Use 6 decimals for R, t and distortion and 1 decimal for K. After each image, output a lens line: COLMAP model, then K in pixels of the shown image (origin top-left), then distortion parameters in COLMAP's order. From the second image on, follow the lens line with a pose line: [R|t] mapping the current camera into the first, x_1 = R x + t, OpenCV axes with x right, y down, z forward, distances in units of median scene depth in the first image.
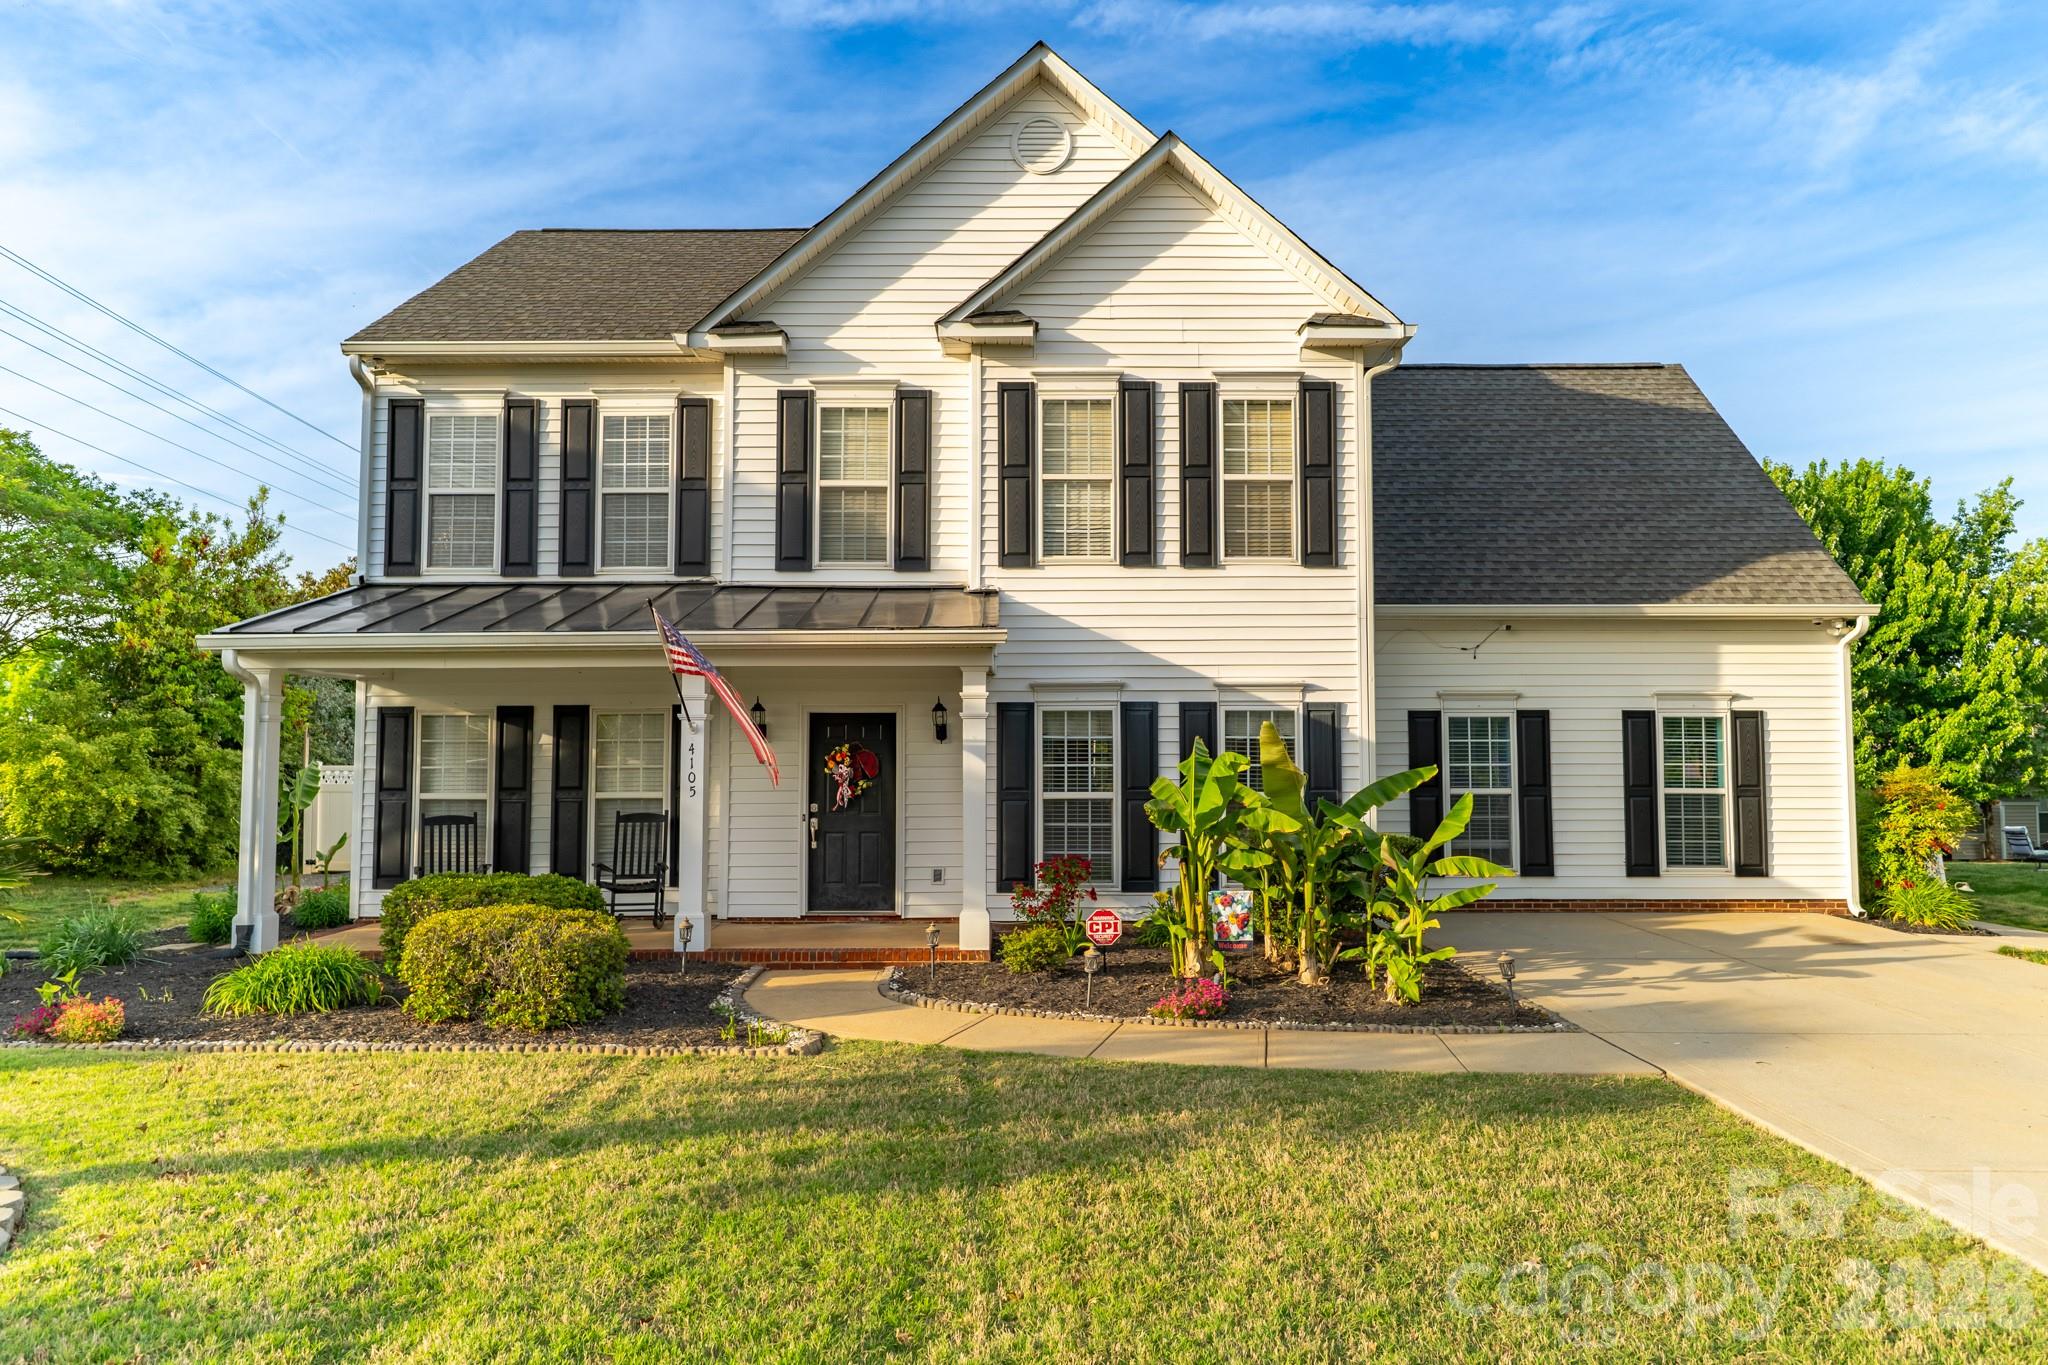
lens RADIAL K [[1325.5, 0, 1006.9], [0, 1325.5, 686.3], [0, 0, 1]] dist [-0.017848, 0.008859]
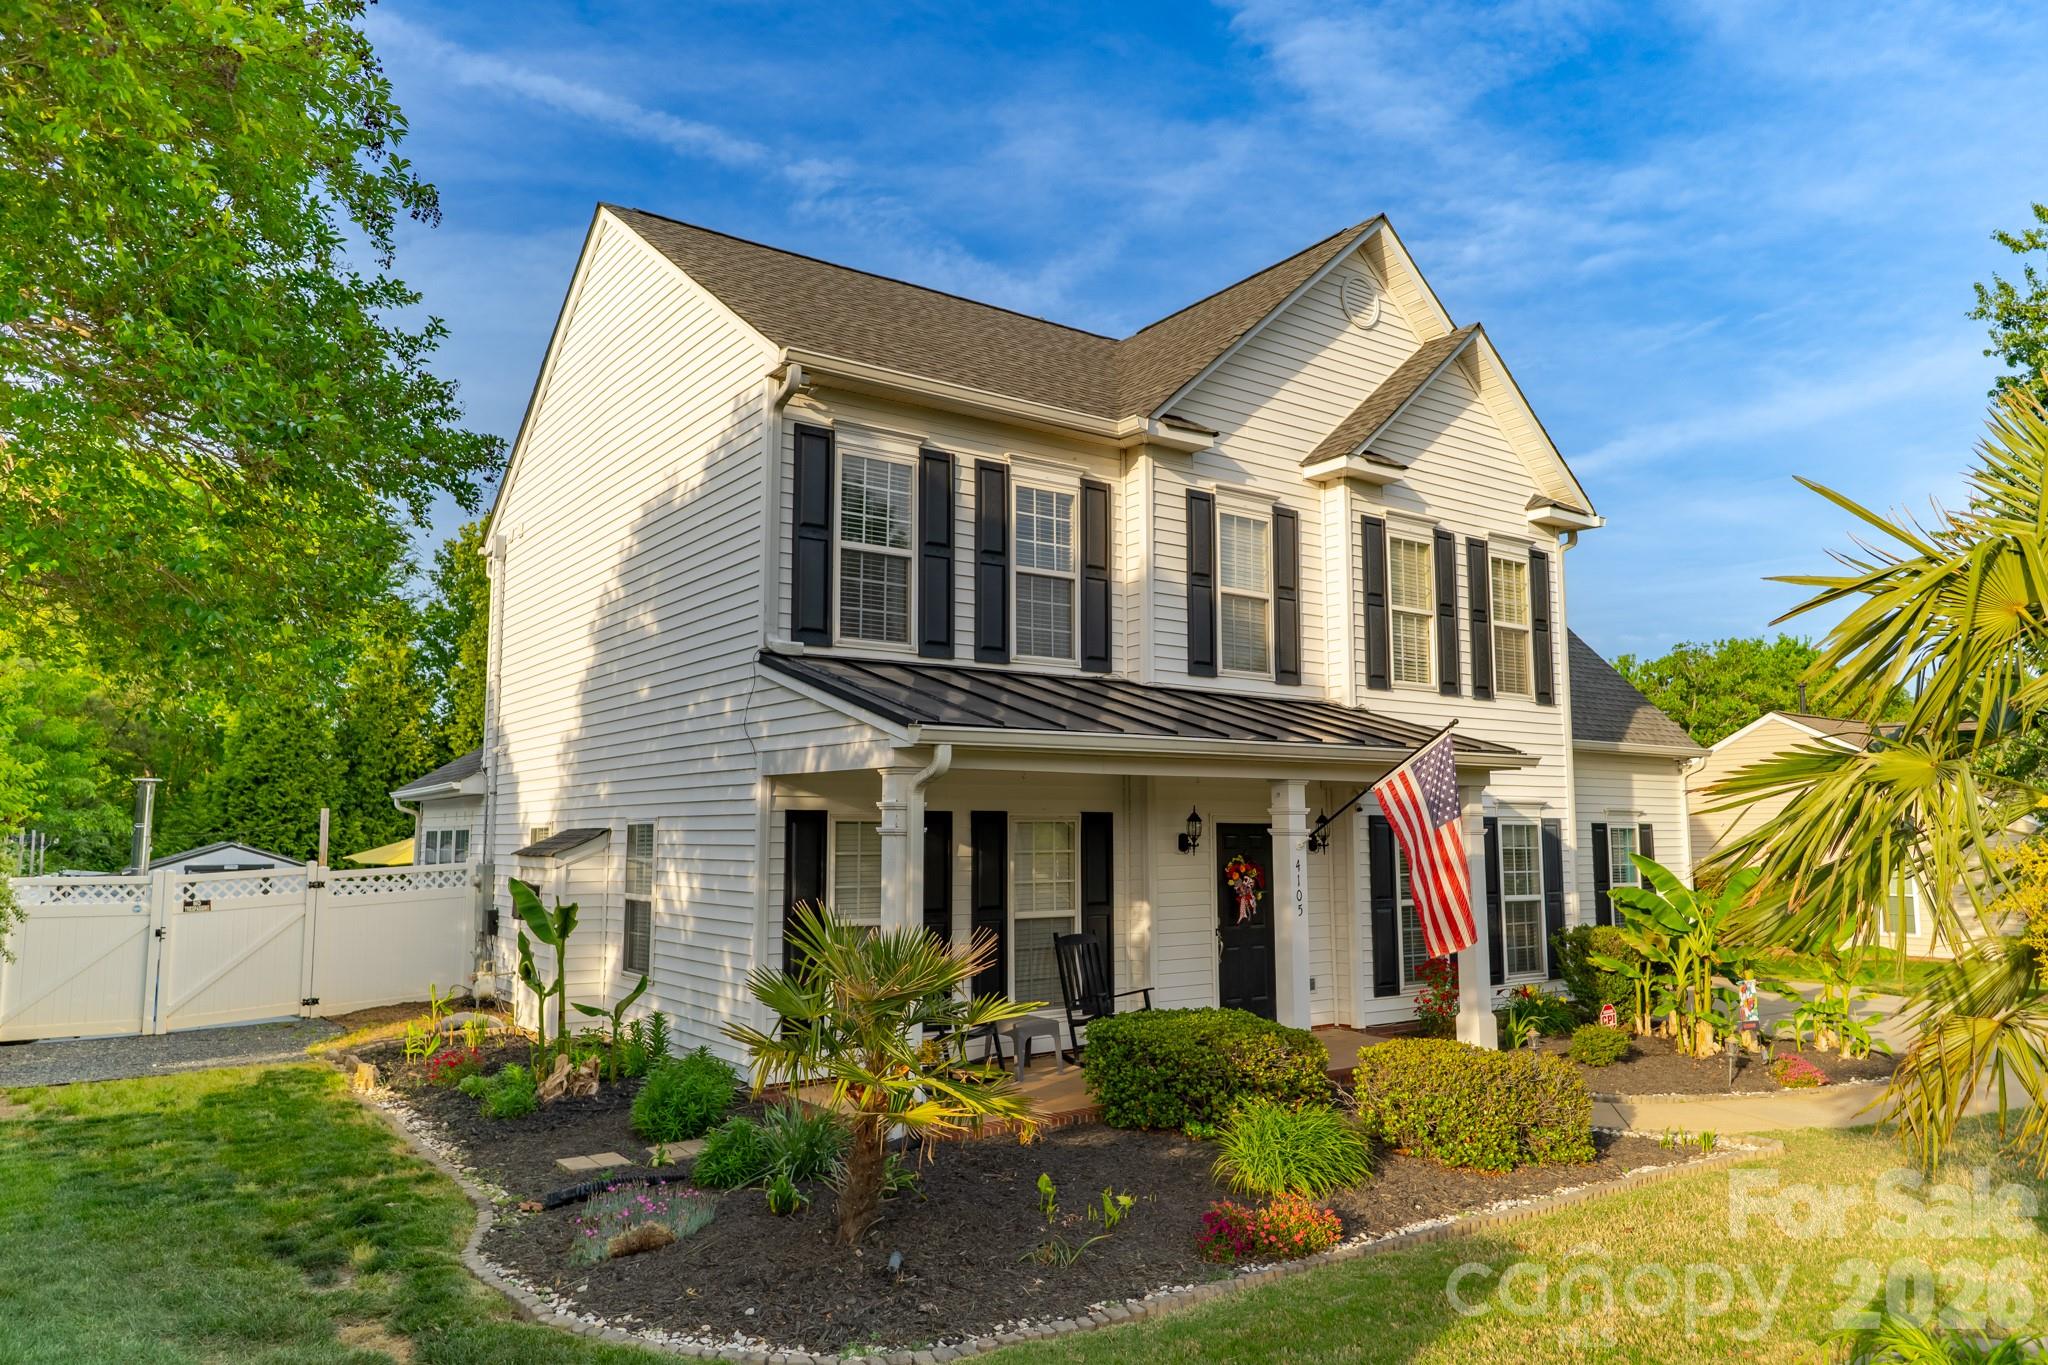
lens RADIAL K [[1325.5, 0, 1008.7], [0, 1325.5, 686.1], [0, 0, 1]] dist [-0.017848, 0.008859]
pose [[0.821683, 0.065618, 0.566155, -0.819969], [-0.030325, 0.996977, -0.071539, -0.006060], [-0.569137, 0.041613, 0.821189, 0.283063]]
